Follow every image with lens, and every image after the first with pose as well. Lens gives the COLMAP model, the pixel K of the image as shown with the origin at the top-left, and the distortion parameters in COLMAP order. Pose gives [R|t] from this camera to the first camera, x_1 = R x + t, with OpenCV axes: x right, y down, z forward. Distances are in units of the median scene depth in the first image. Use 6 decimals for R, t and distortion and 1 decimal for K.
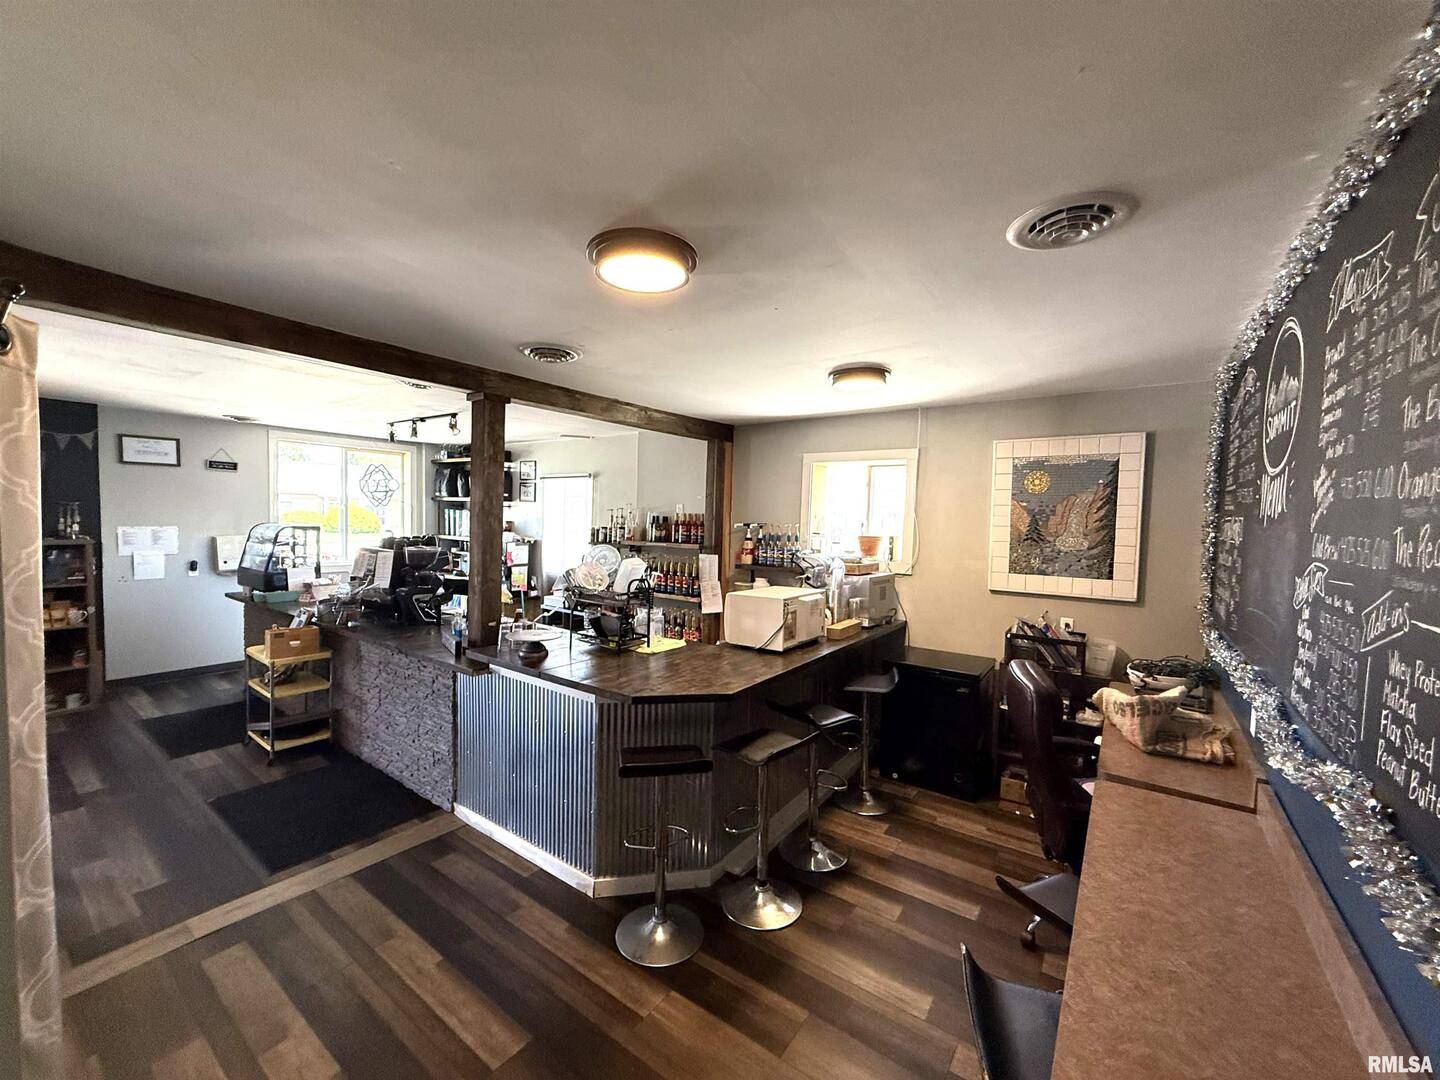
lens RADIAL K [[571.4, 0, 716.7], [0, 571.4, 543.9], [0, 0, 1]] dist [-0.000661, -0.000061]
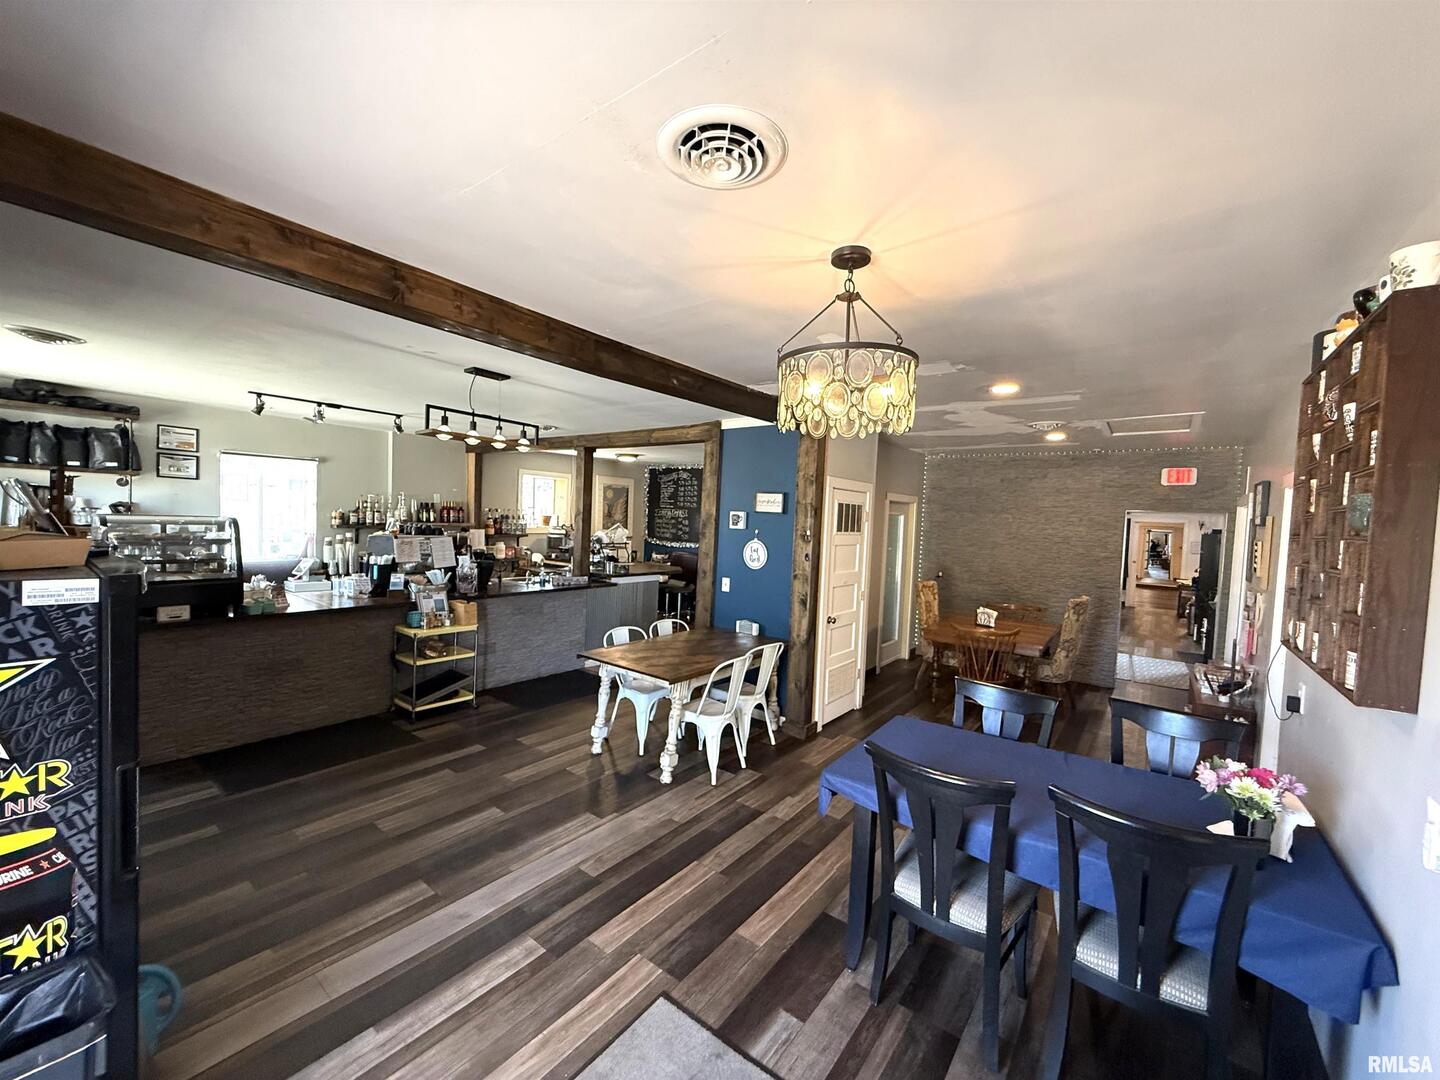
lens RADIAL K [[571.4, 0, 719.9], [0, 571.4, 540.2], [0, 0, 1]] dist [-0.000661, -0.000061]
pose [[0.027194, -0.062877, 0.997651, -1.978197], [0.009423, 0.997992, 0.062642, -0.054622], [-0.999586, 0.007697, 0.027732, 0.423809]]
